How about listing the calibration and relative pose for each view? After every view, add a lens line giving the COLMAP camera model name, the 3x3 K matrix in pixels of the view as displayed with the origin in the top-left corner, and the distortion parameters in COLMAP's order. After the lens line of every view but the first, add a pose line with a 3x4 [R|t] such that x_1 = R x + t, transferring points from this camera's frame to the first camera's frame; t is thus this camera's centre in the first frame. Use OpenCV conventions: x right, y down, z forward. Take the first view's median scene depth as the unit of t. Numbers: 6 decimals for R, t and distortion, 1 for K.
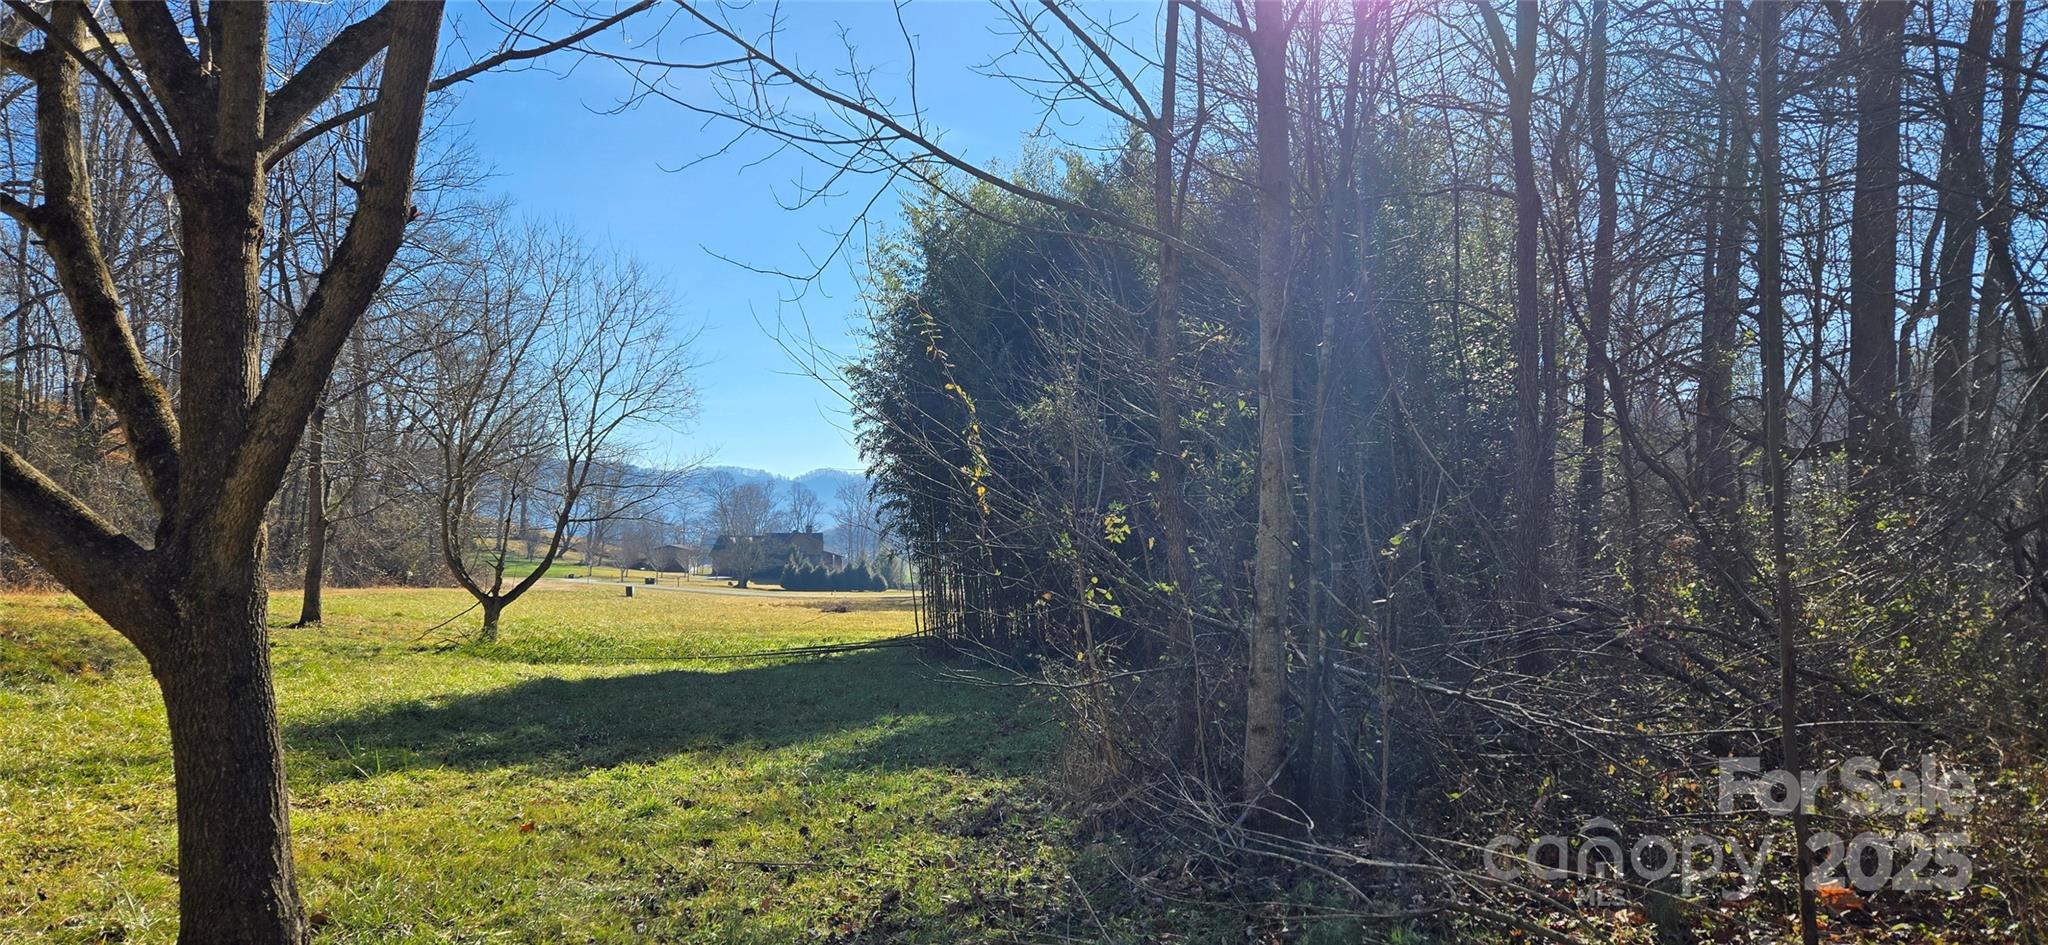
lens RADIAL K [[1379.1, 0, 1046.4], [0, 1379.1, 472.2], [0, 0, 1]] dist [0.081131, -0.072060]
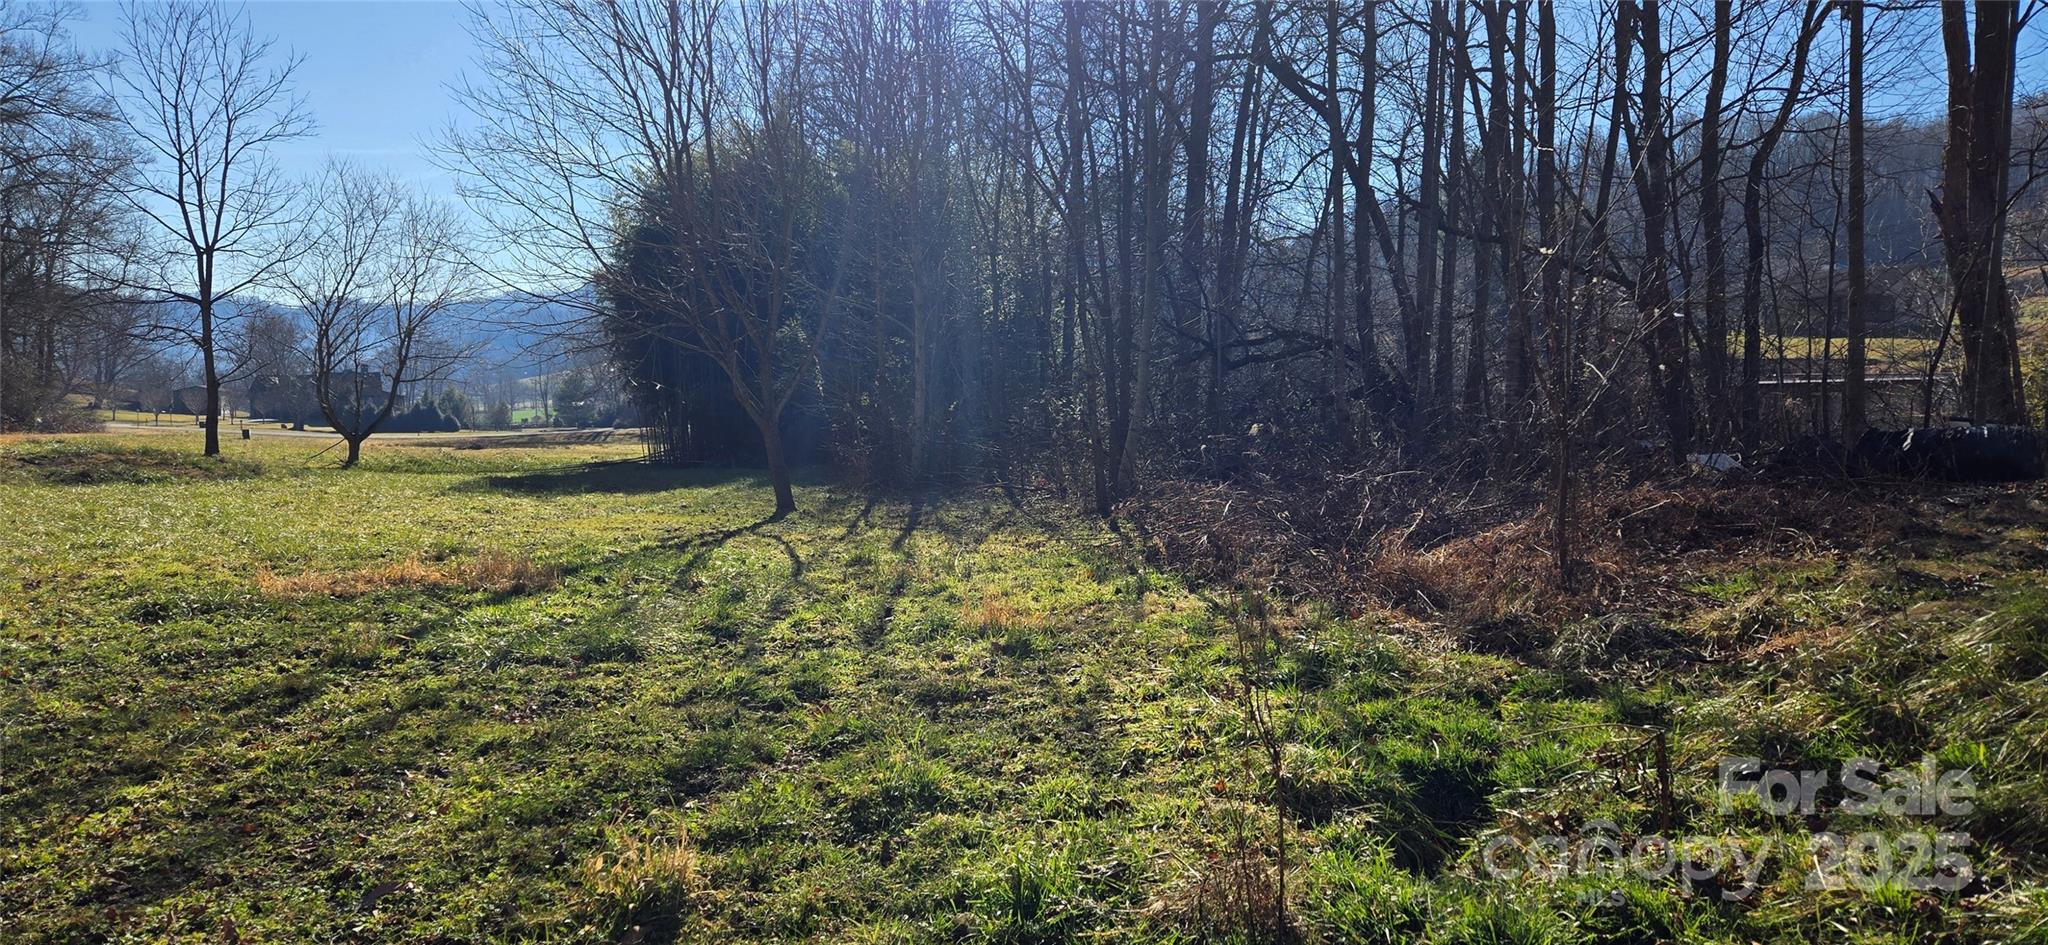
lens RADIAL K [[1379.1, 0, 1046.4], [0, 1379.1, 472.2], [0, 0, 1]] dist [0.081131, -0.072060]
pose [[0.952168, -0.029549, 0.304143, -0.058357], [-0.007018, 0.992936, 0.118439, -0.019079], [-0.305495, -0.114909, 0.945235, -0.235034]]
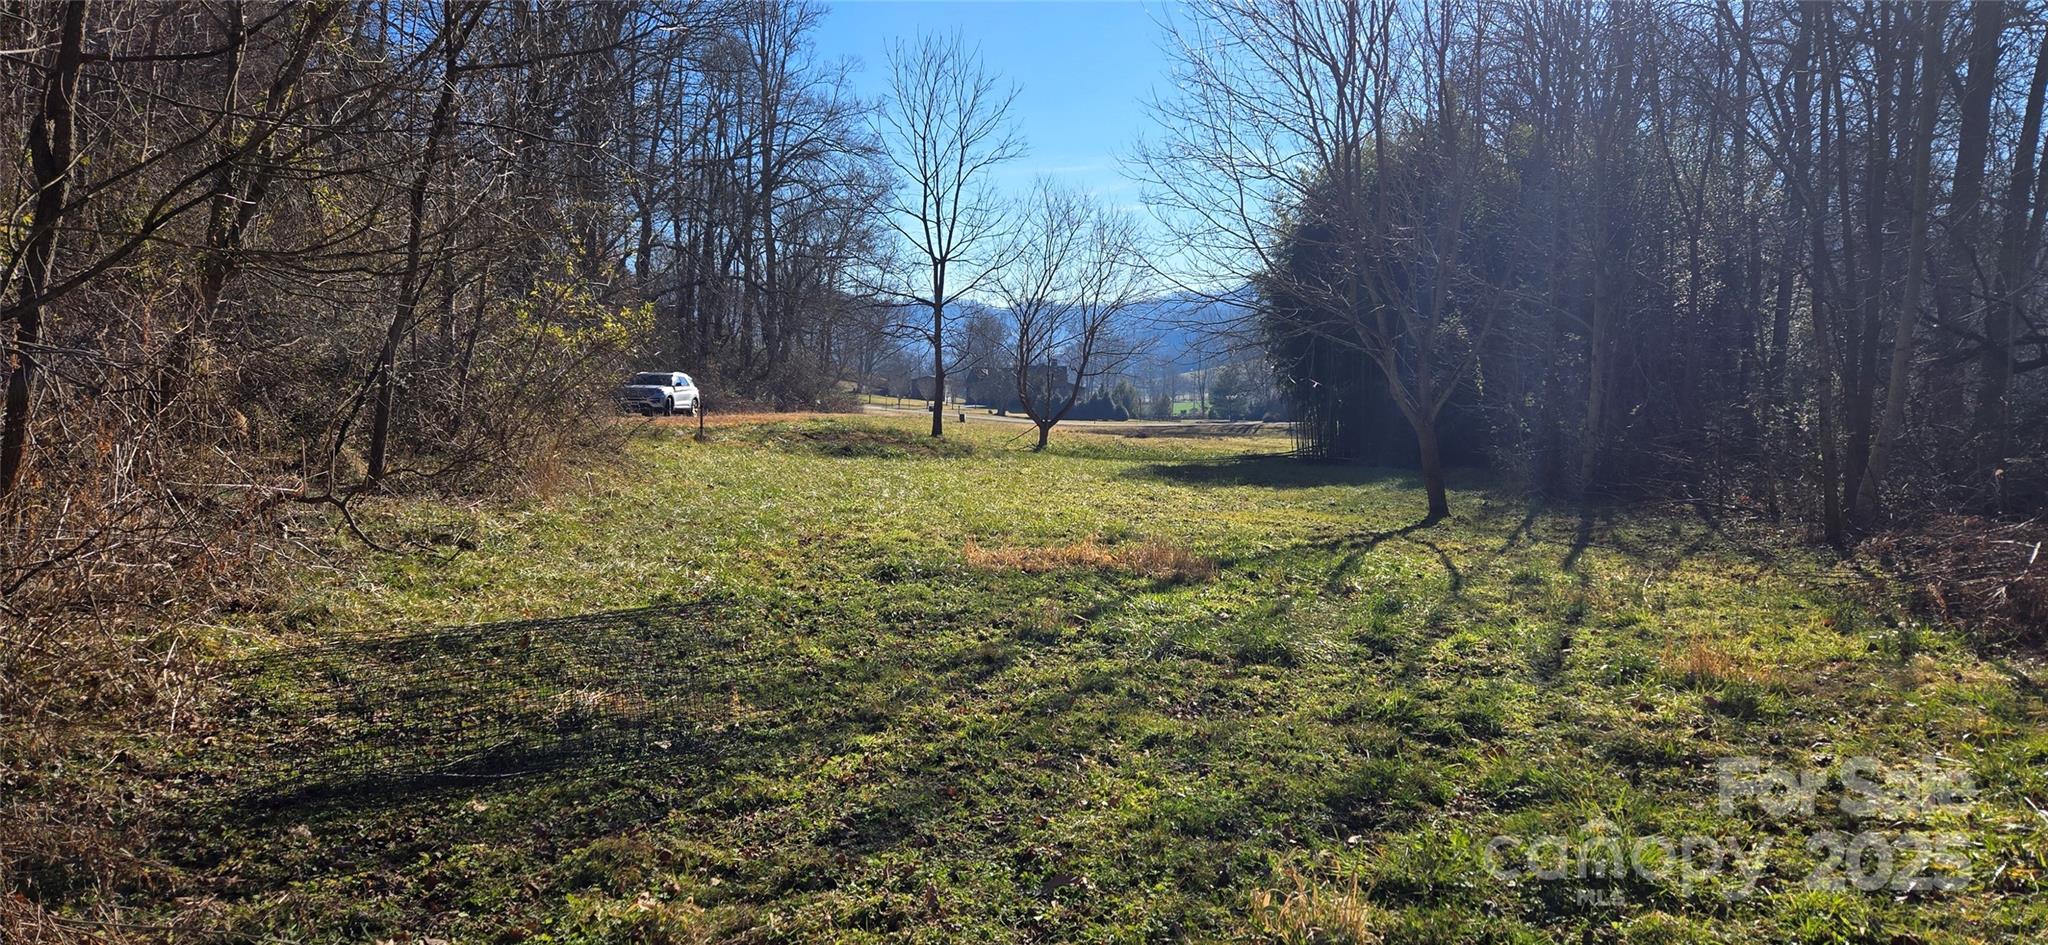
lens RADIAL K [[1379.1, 0, 1046.4], [0, 1379.1, 472.2], [0, 0, 1]] dist [0.081131, -0.072060]
pose [[0.989161, 0.016833, -0.145867, -0.059583], [0.001169, 0.992473, 0.122455, -0.019153], [0.146830, -0.121298, 0.981696, -0.229641]]
